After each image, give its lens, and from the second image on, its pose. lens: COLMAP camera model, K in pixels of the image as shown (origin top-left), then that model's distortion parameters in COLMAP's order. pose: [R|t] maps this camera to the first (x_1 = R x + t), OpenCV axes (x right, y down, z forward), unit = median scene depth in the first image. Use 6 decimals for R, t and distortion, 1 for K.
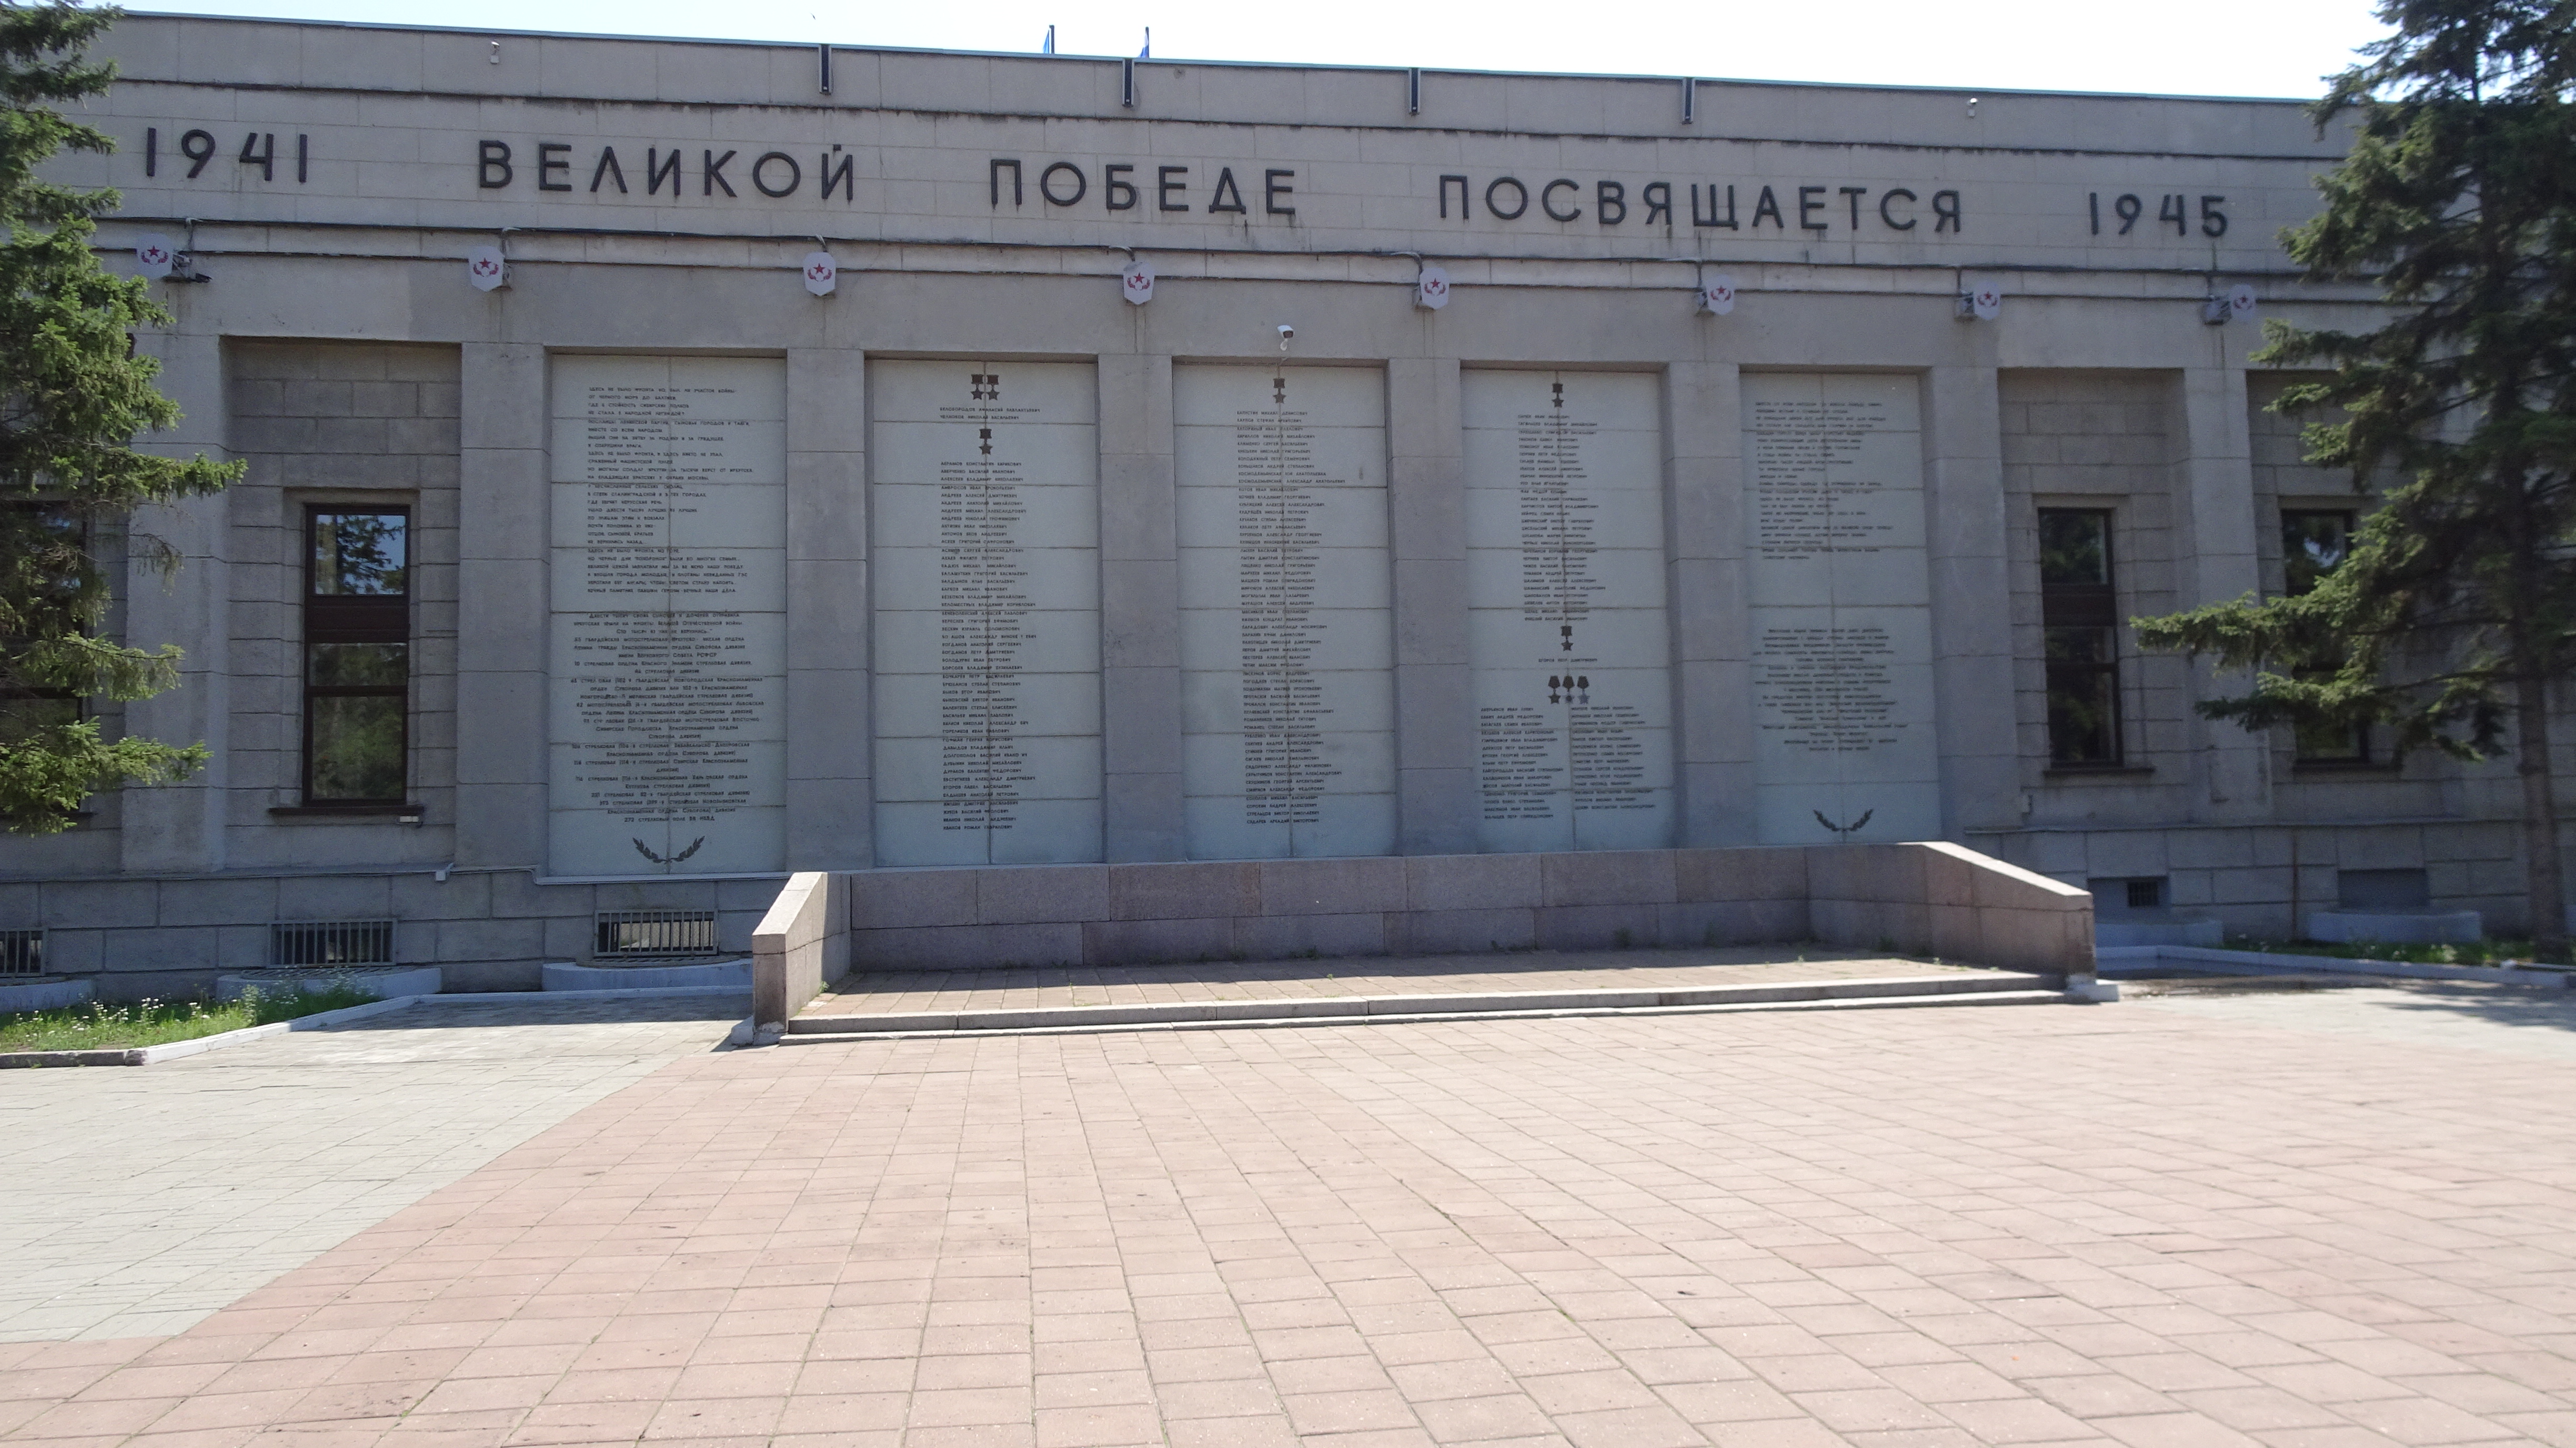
lens RADIAL K [[1834.5, 0, 1283.2], [0, 1834.5, 716.7], [0, 0, 1]] dist [0.006767, -0.000640]
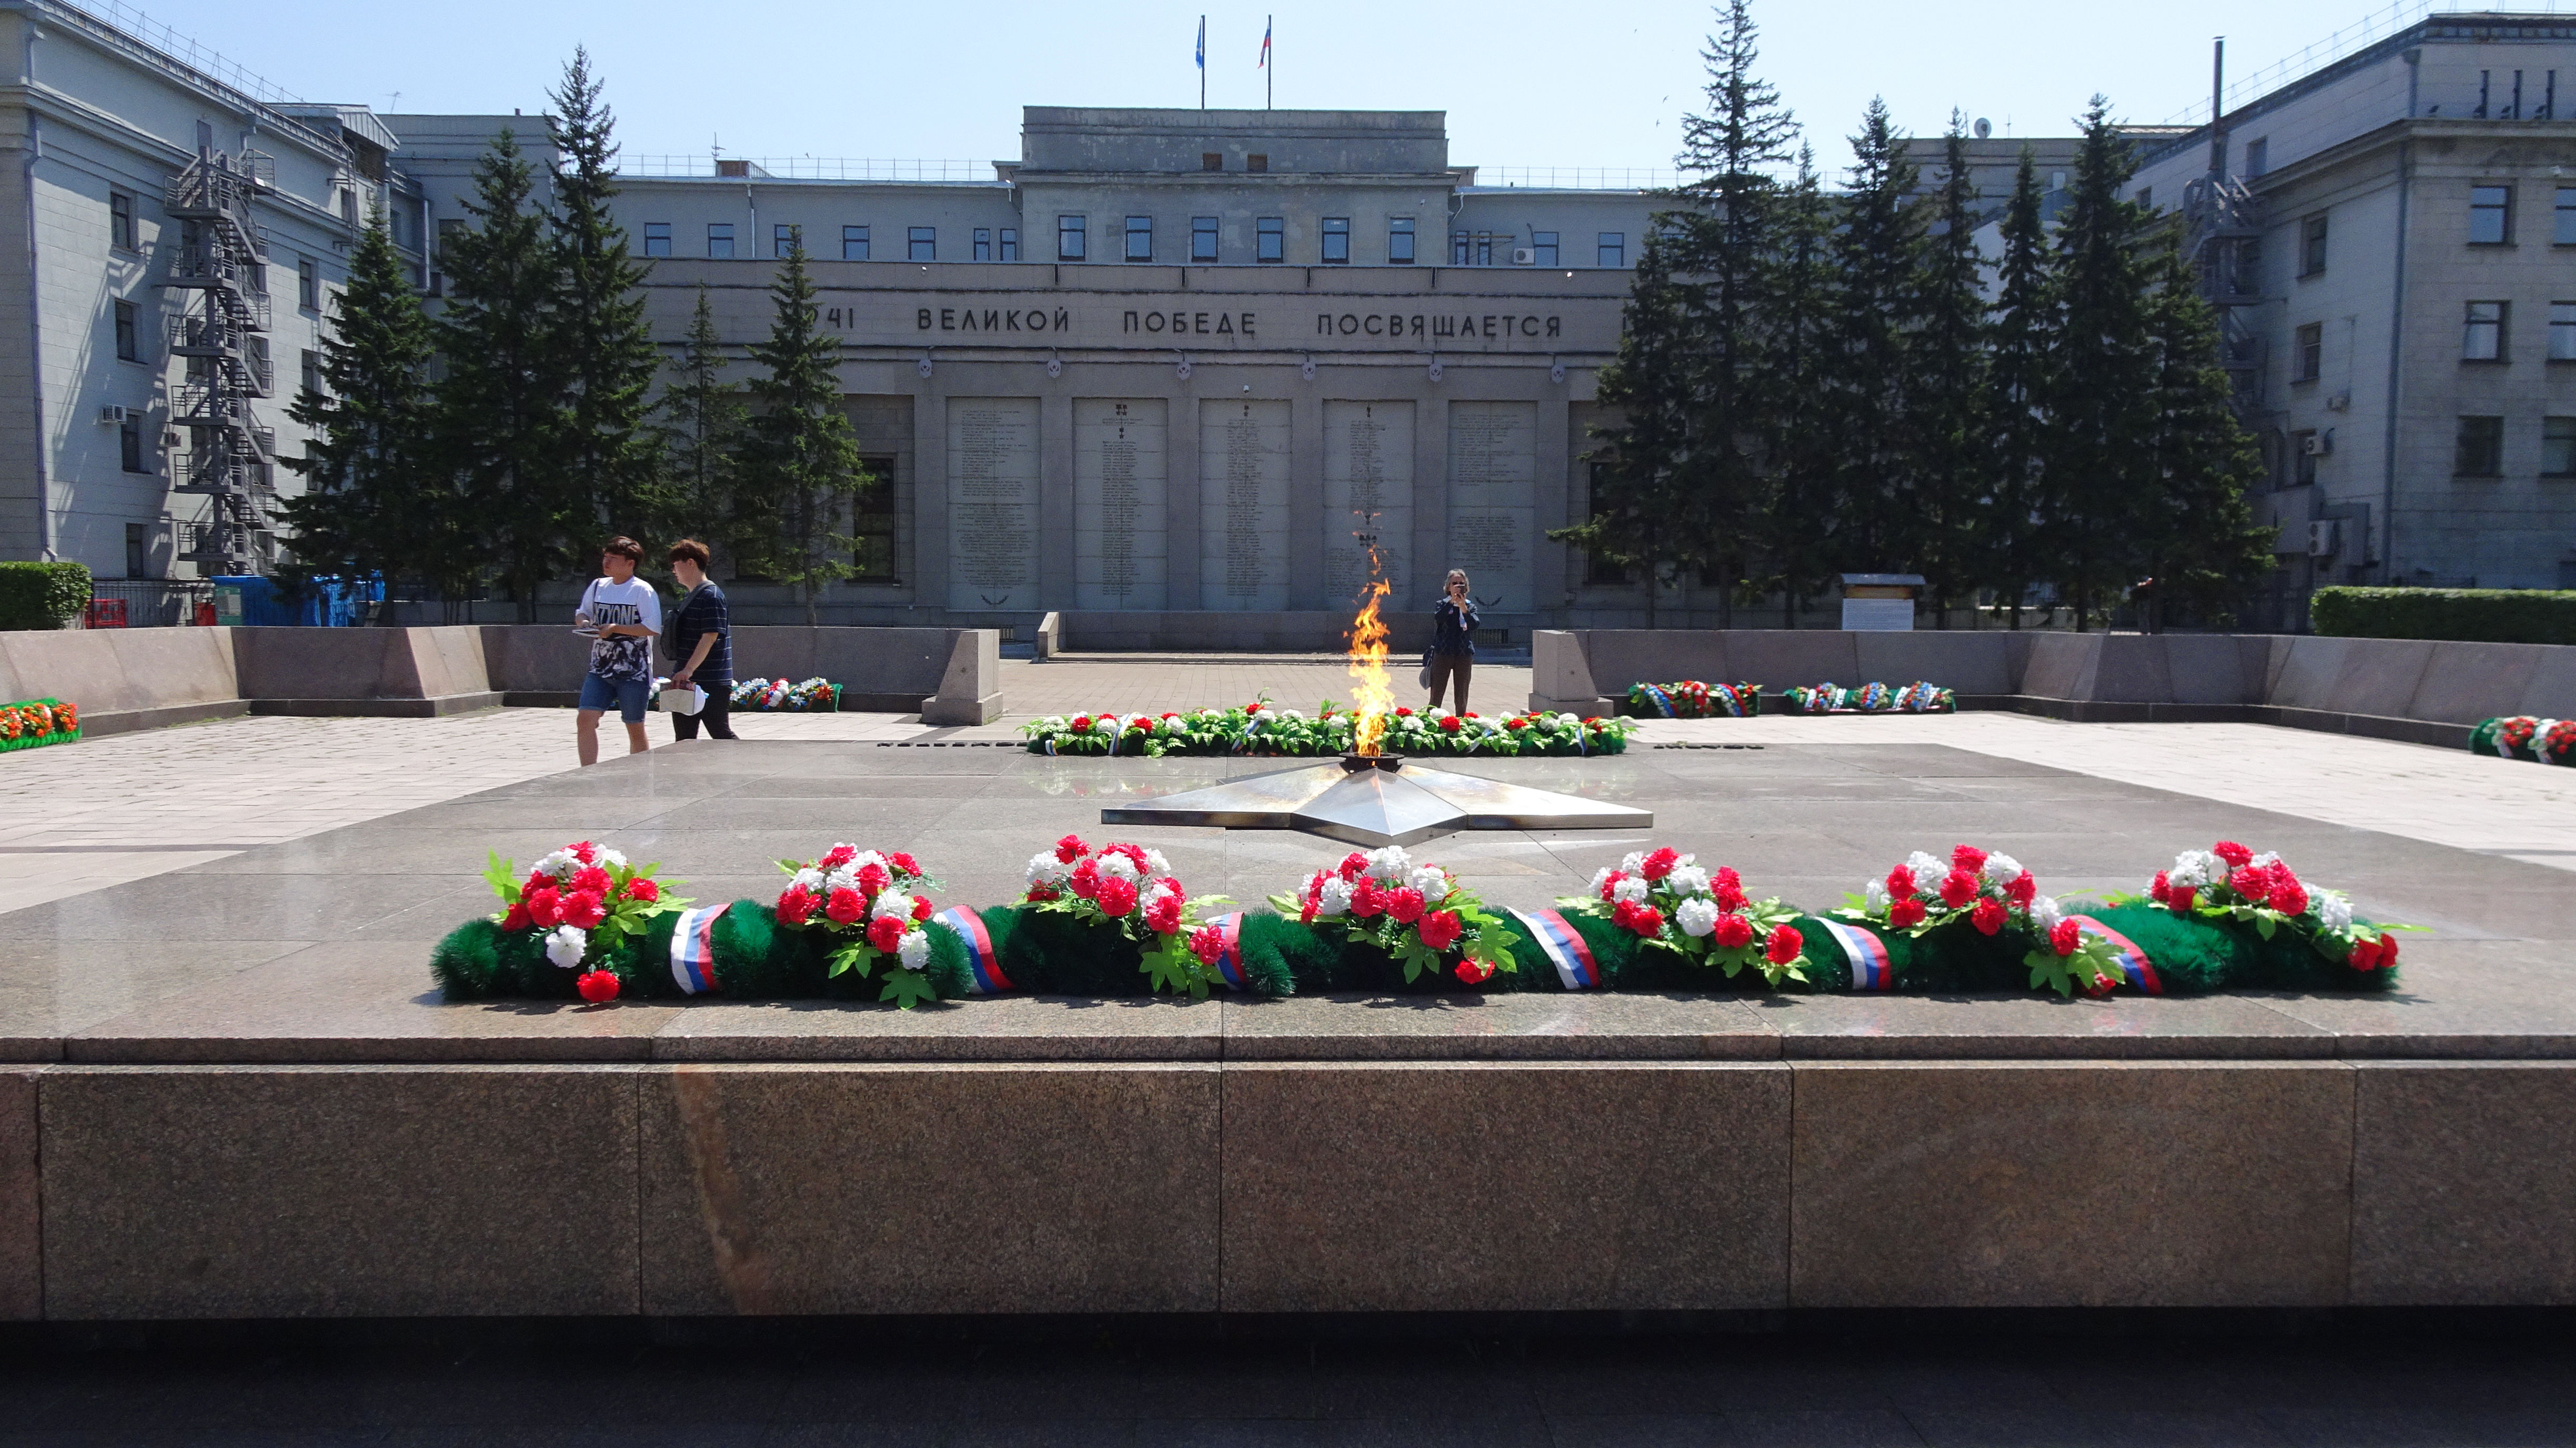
lens RADIAL K [[1834.5, 0, 1290.5], [0, 1834.5, 725.7], [0, 0, 1]] dist [0.006767, -0.000640]
pose [[0.993853, 0.036831, -0.104401, 0.319145], [-0.020823, 0.988396, 0.150464, -0.136247], [0.108731, -0.147365, 0.983087, -1.378311]]
